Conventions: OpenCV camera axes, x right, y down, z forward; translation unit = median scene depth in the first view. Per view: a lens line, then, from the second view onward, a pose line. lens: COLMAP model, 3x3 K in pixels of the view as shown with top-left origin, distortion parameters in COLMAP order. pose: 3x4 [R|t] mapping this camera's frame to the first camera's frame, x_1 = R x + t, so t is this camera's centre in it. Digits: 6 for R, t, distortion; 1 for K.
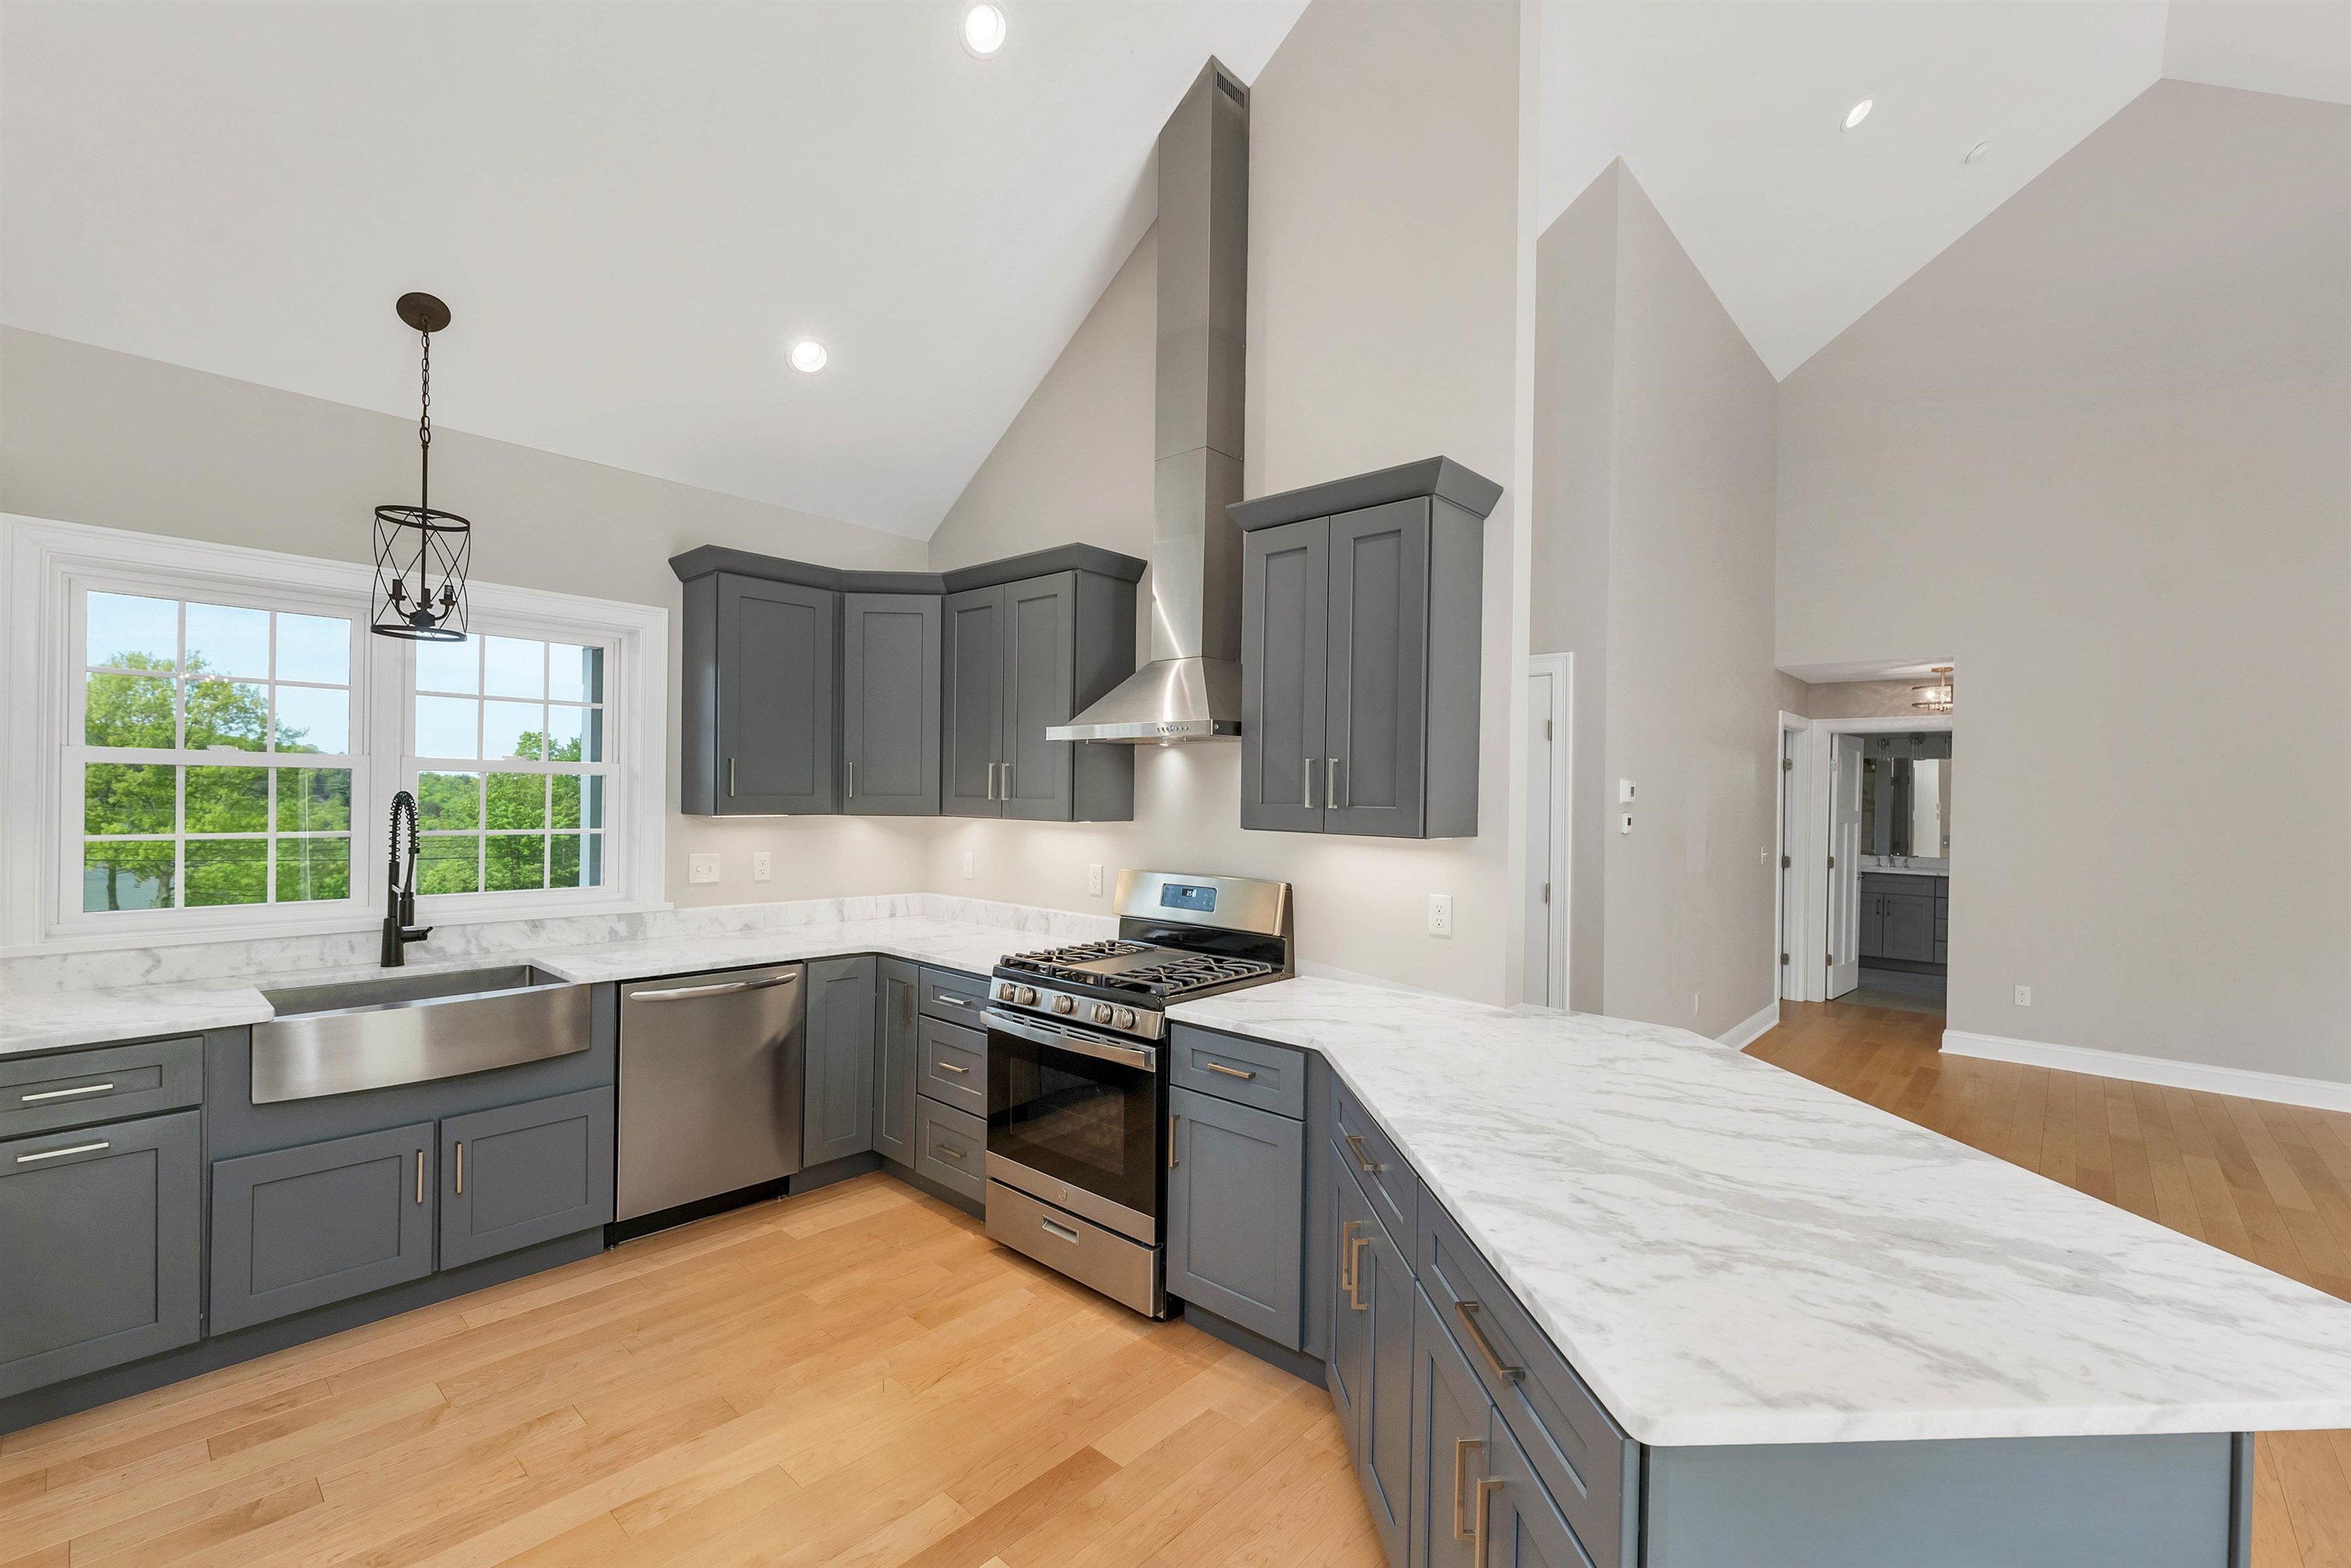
lens RADIAL K [[1001.0, 0, 1179.9], [0, 1001.0, 793.1], [0, 0, 1]] dist [0.001733, 0.000135]
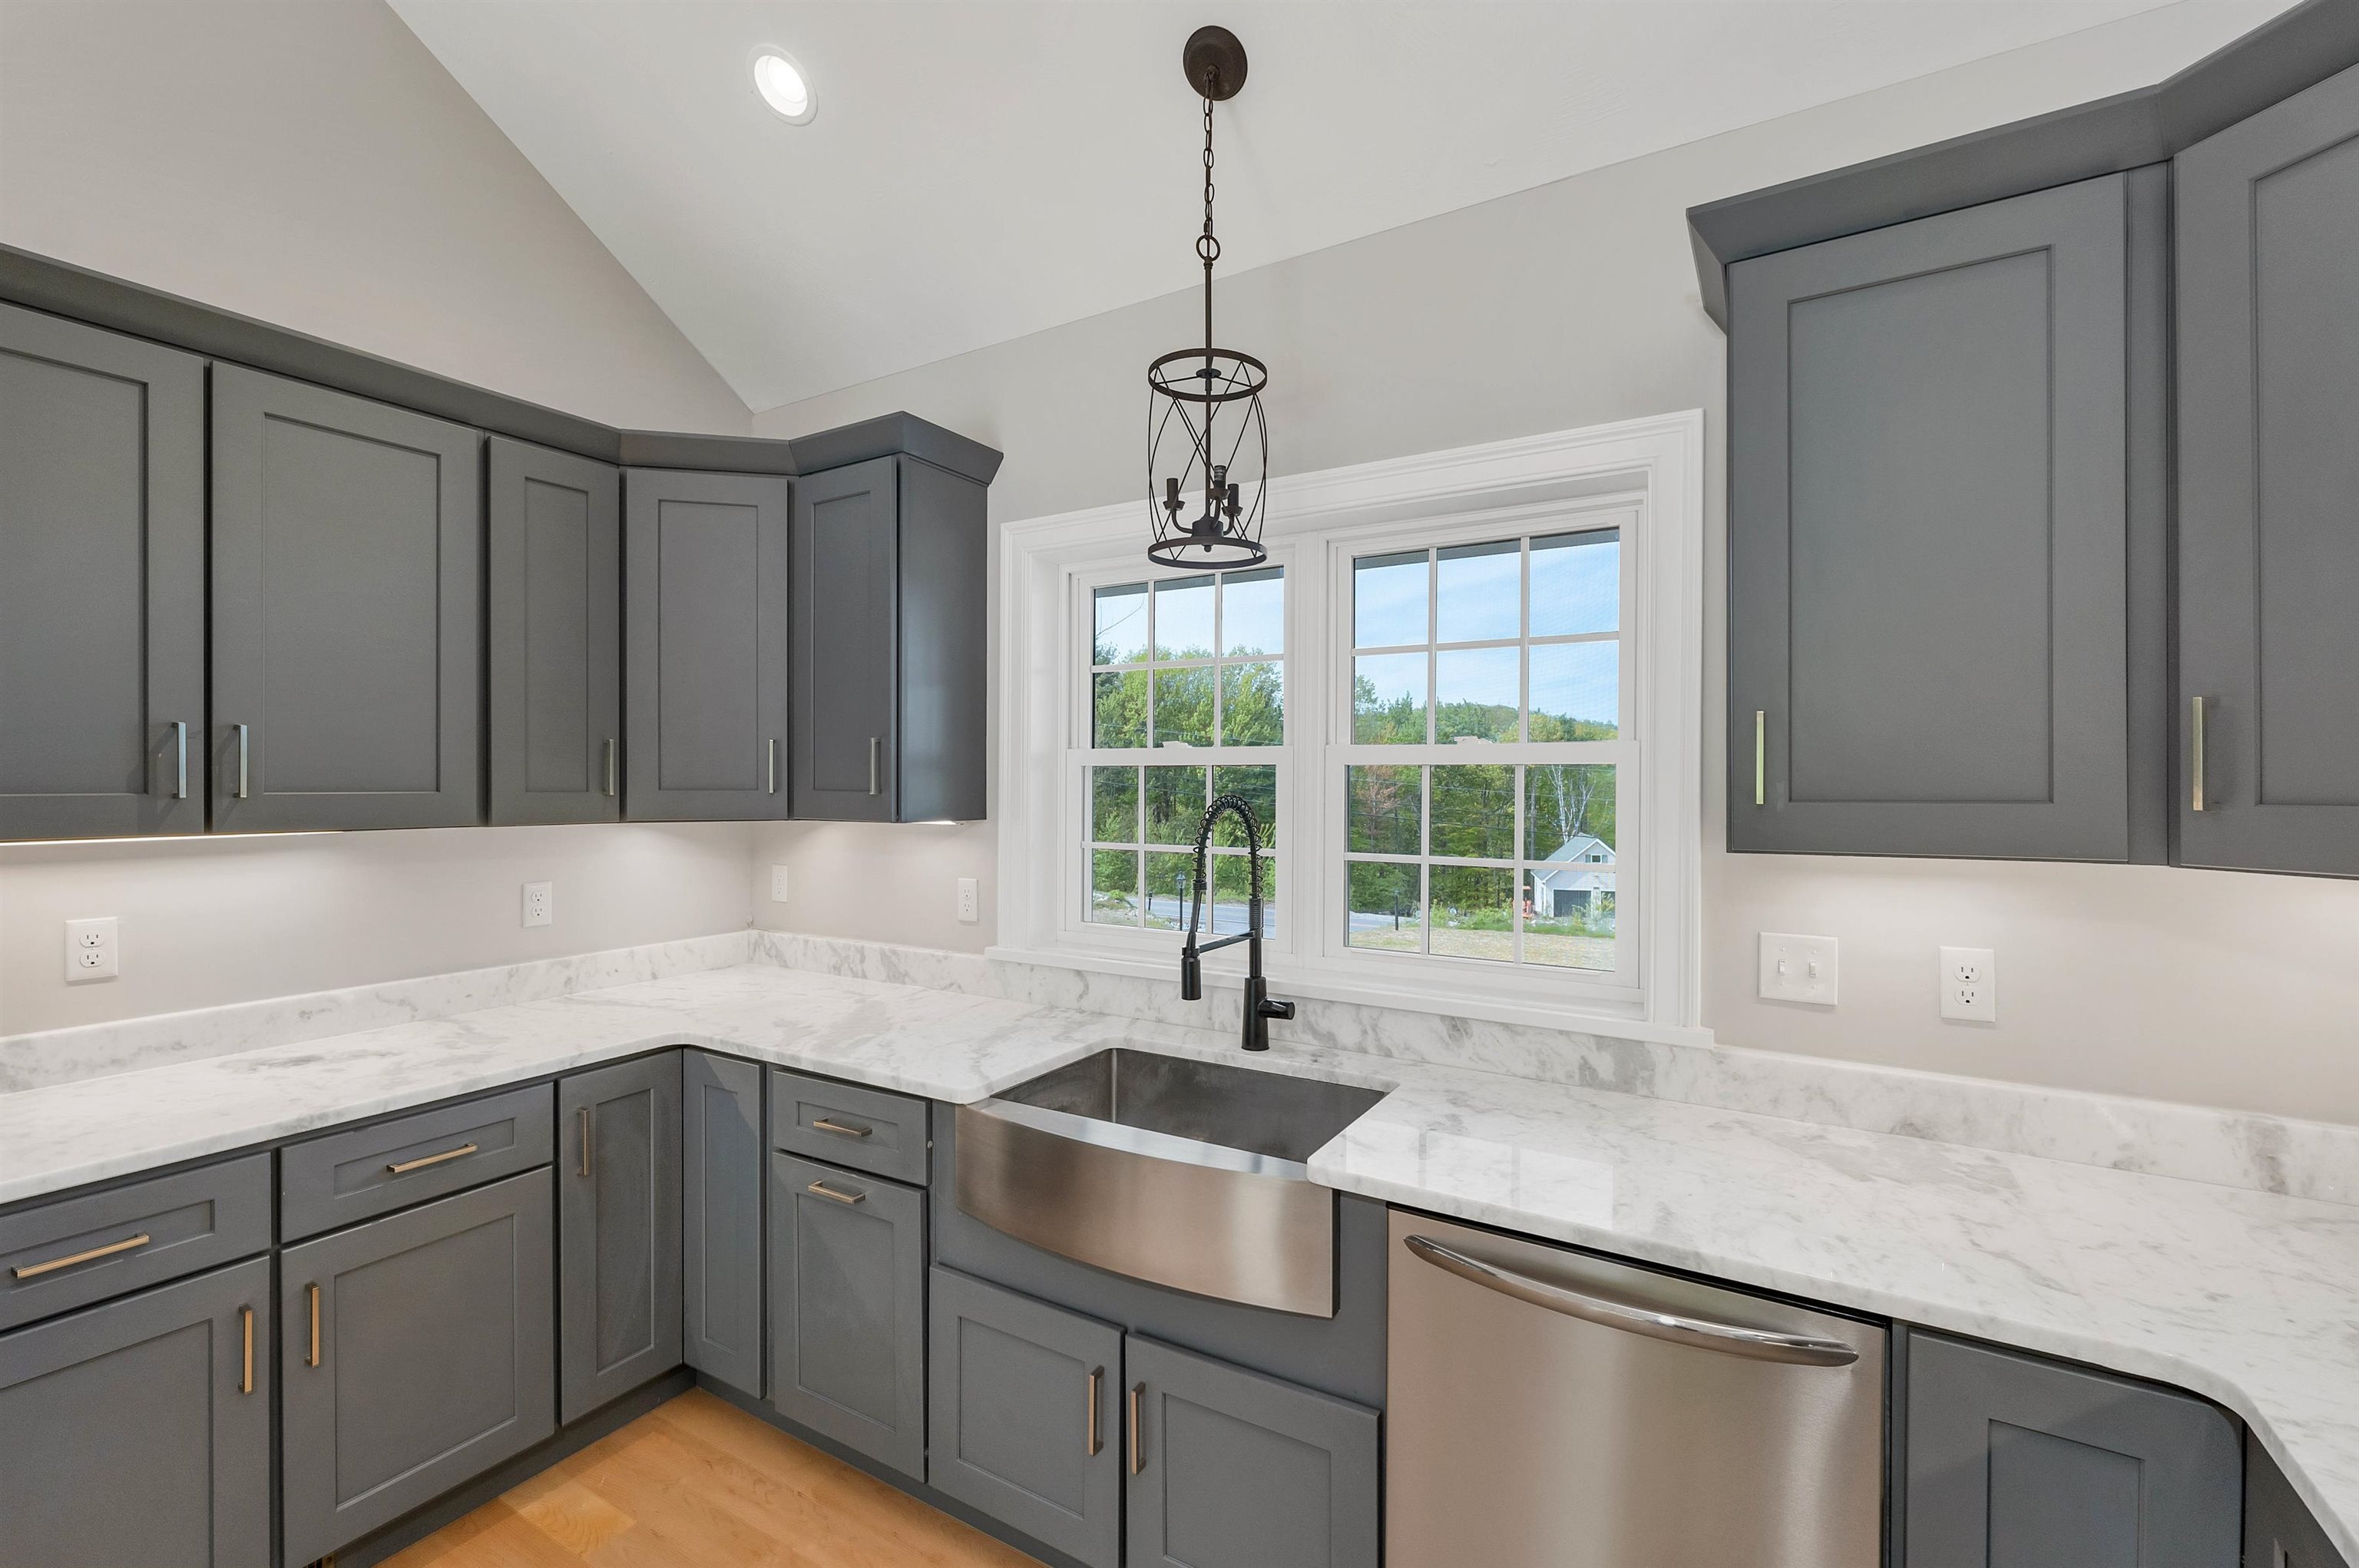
lens RADIAL K [[1004.4, 0, 1183.9], [0, 1004.4, 793.1], [0, 0, 1]] dist [0.001733, 0.000135]
pose [[0.194681, -0.006902, -0.980842, -0.109804], [-0.000374, 0.999975, -0.007110, 0.001088], [0.980867, 0.001751, 0.194673, 0.780434]]
